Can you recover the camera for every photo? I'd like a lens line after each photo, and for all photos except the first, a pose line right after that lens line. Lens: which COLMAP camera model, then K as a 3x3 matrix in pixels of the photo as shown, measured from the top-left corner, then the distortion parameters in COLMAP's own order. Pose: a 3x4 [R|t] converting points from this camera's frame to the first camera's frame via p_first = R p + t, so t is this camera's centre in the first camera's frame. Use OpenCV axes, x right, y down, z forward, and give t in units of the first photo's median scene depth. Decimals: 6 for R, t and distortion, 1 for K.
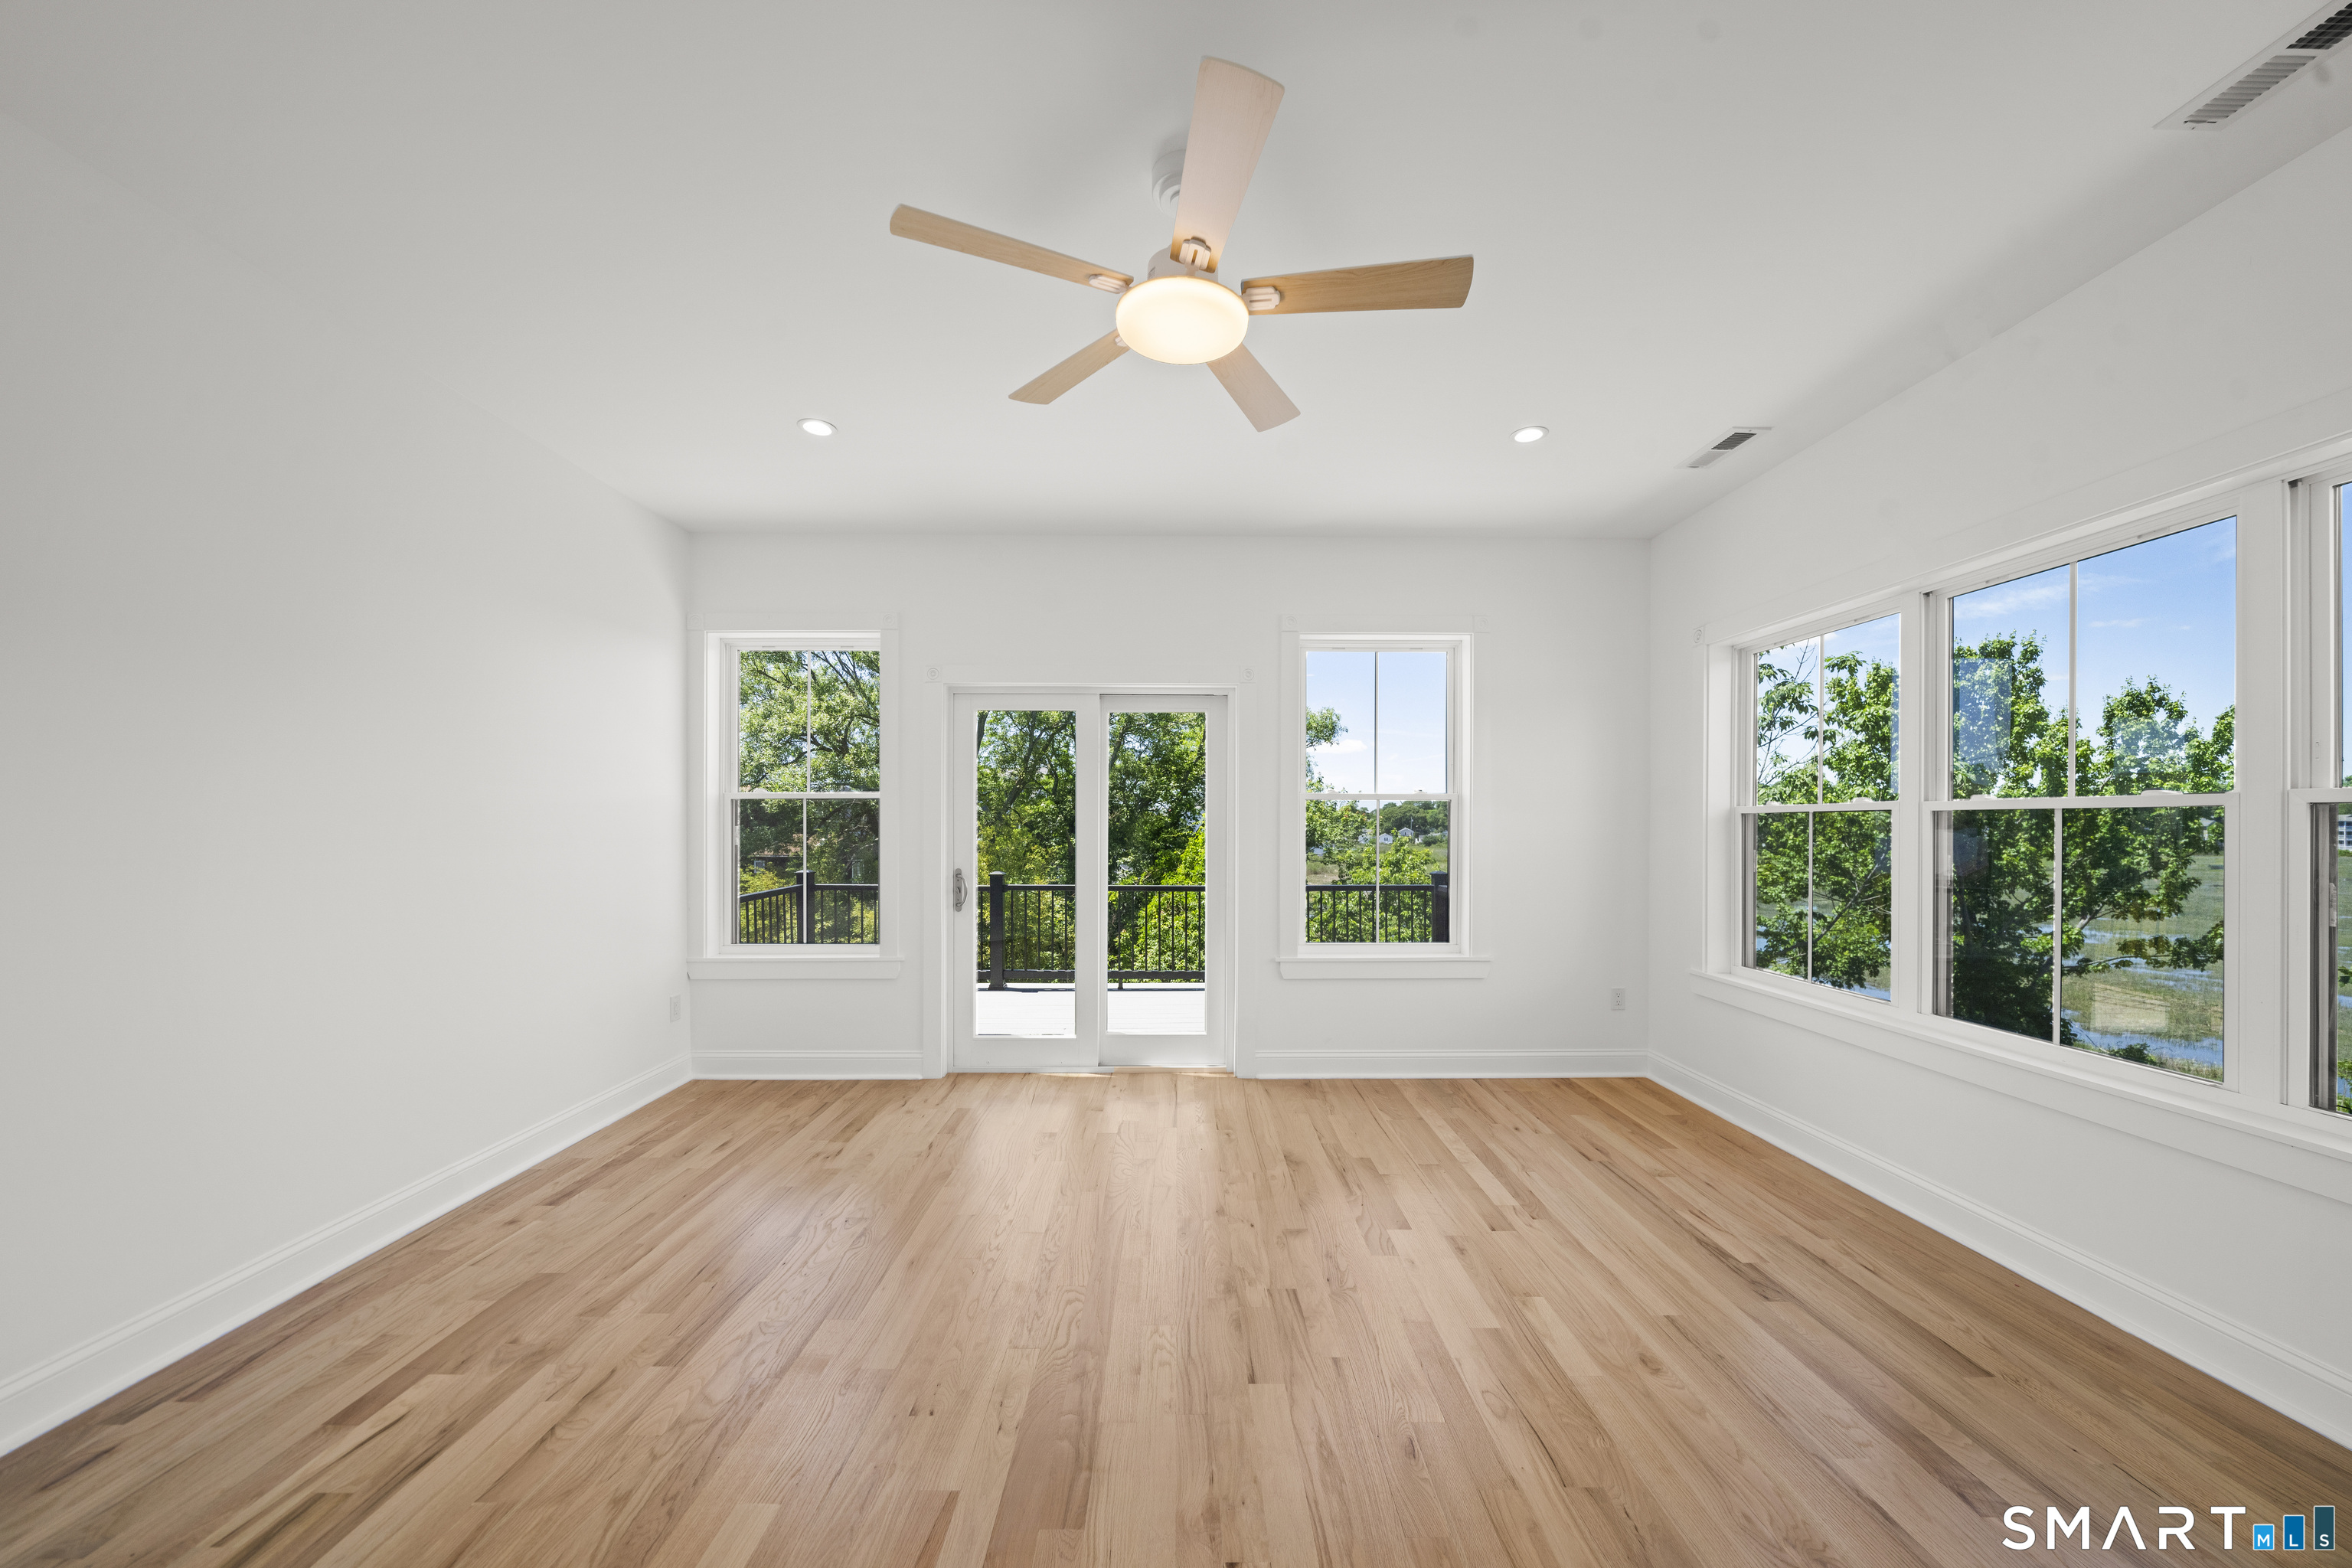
lens RADIAL K [[818.5, 0, 1186.8], [0, 818.5, 821.4], [0, 0, 1]] dist [-0.000915, 0.000057]
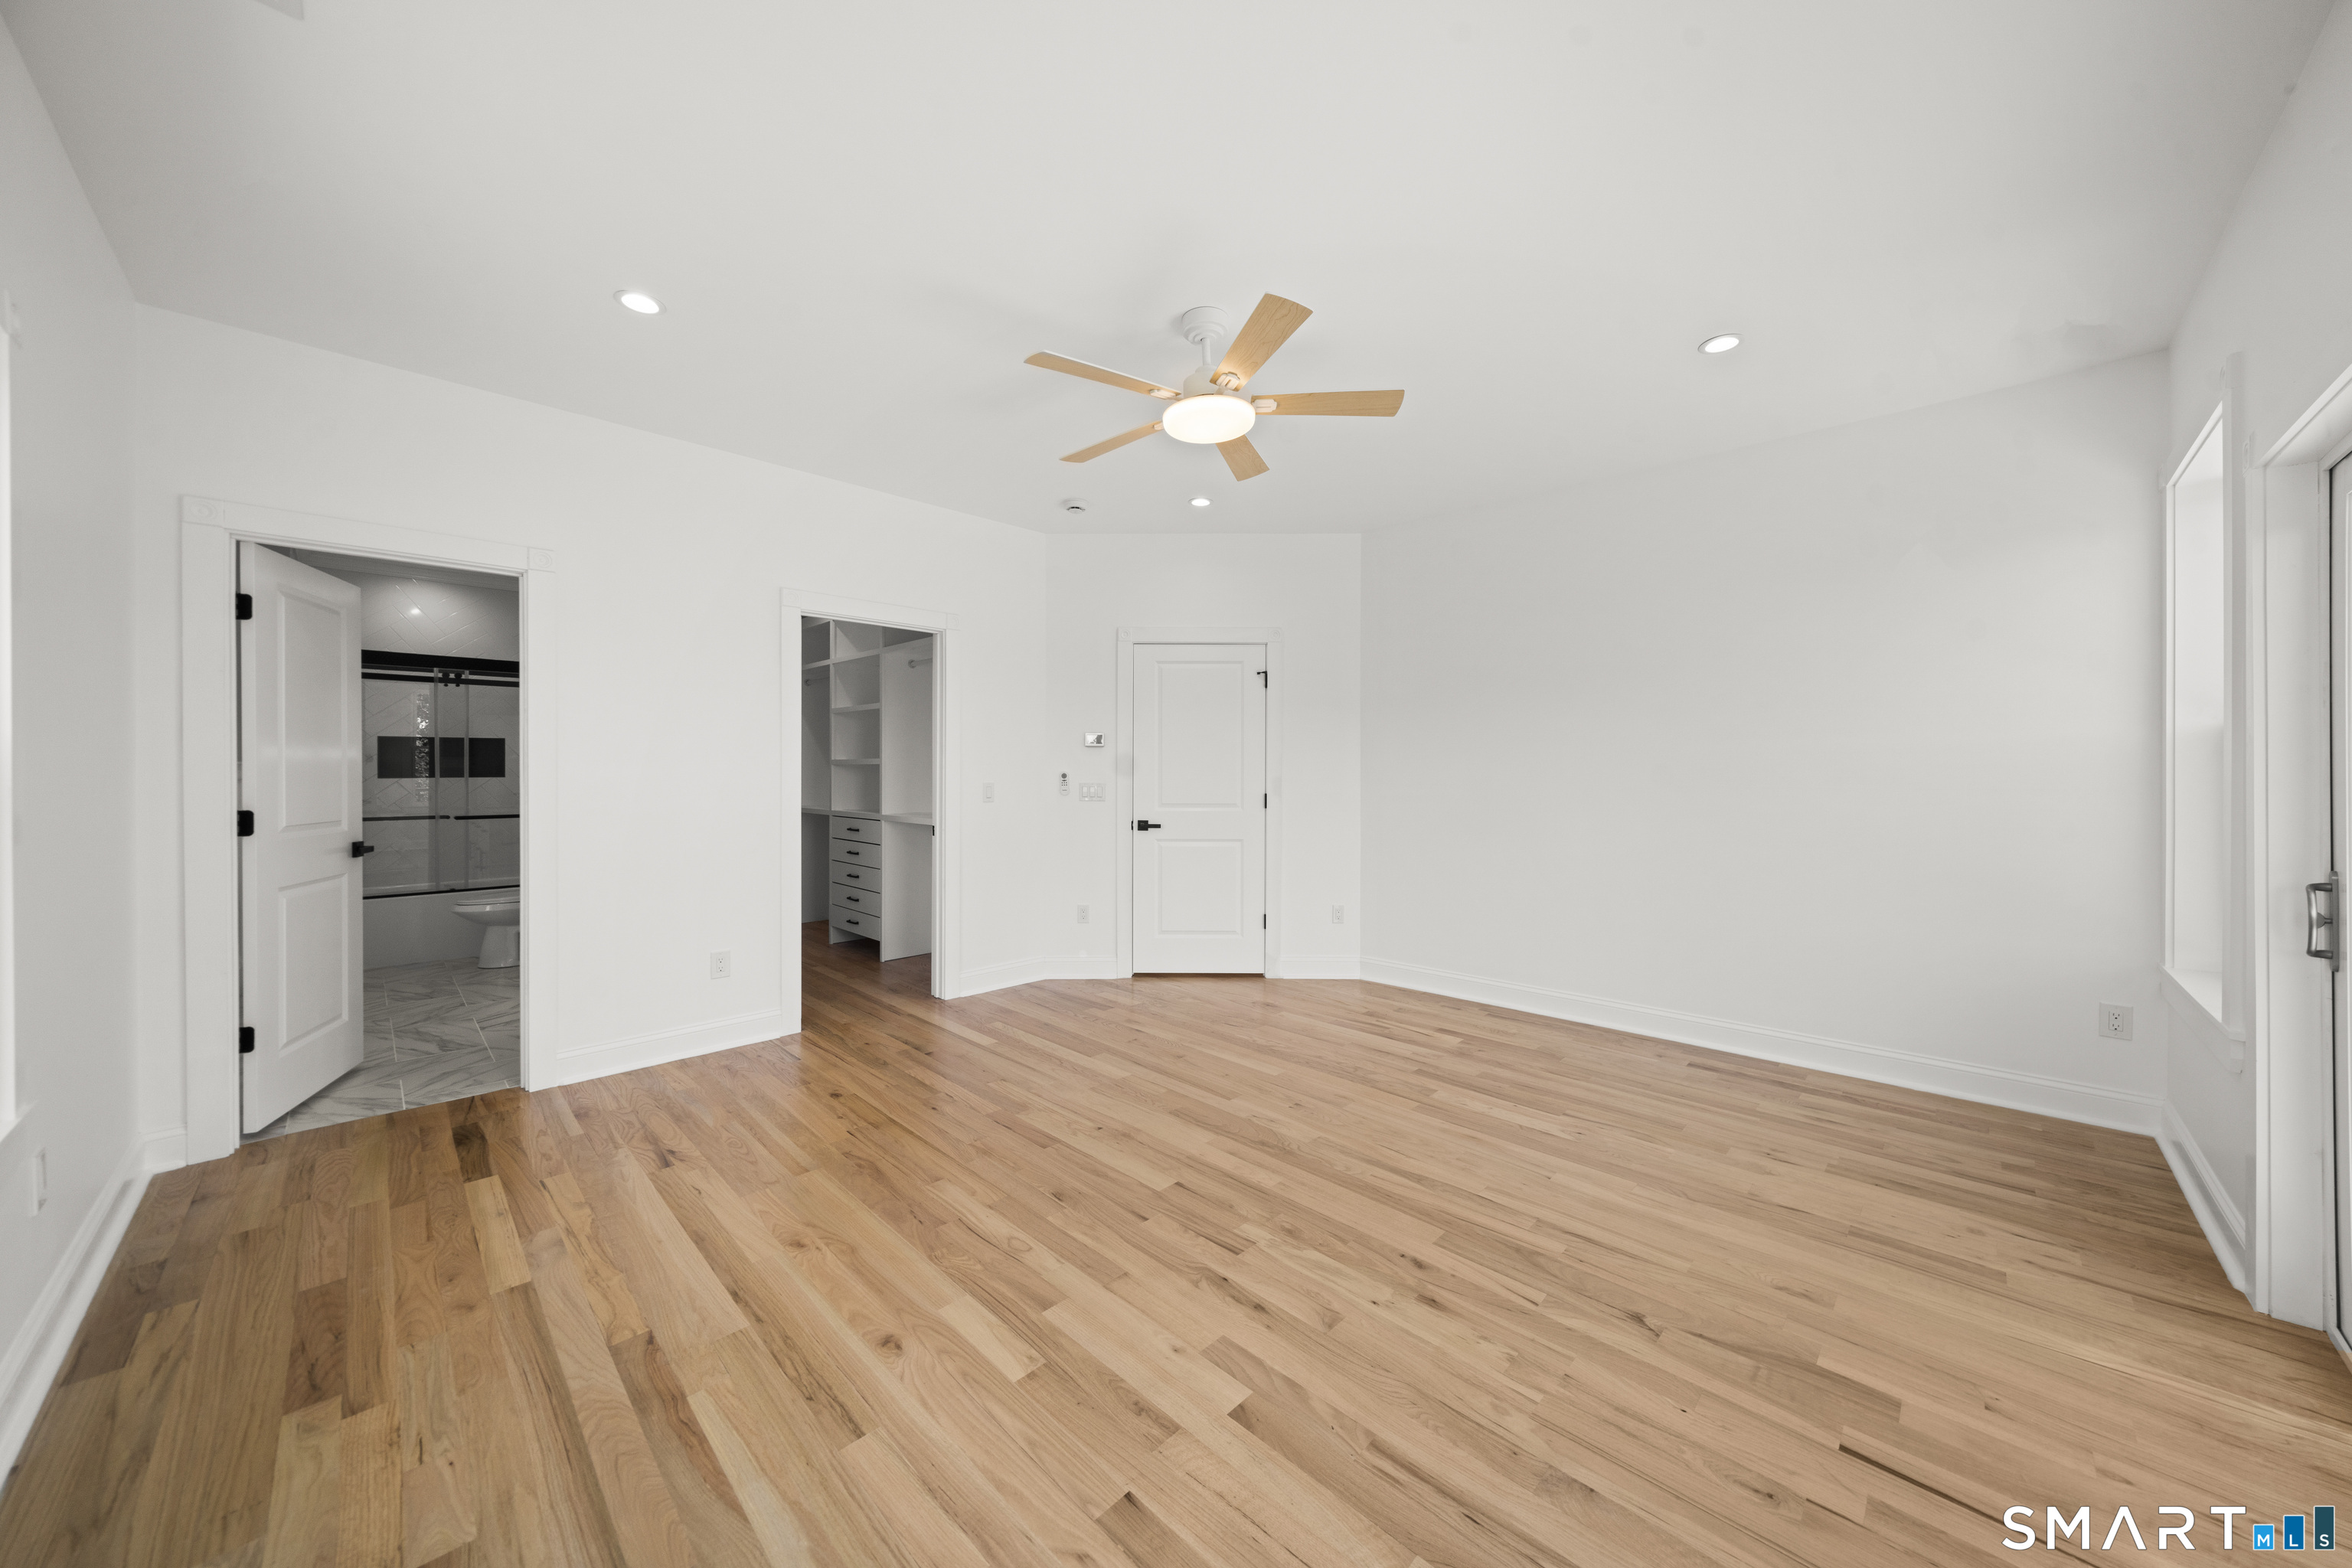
lens RADIAL K [[804.1, 0, 1181.2], [0, 804.1, 786.2], [0, 0, 1]] dist [-0.003891, -0.000010]
pose [[-0.709266, 0.010372, -0.704865, 0.882092], [0.001089, 0.999907, 0.013617, 0.010851], [0.704941, 0.008890, -0.709211, 1.704814]]
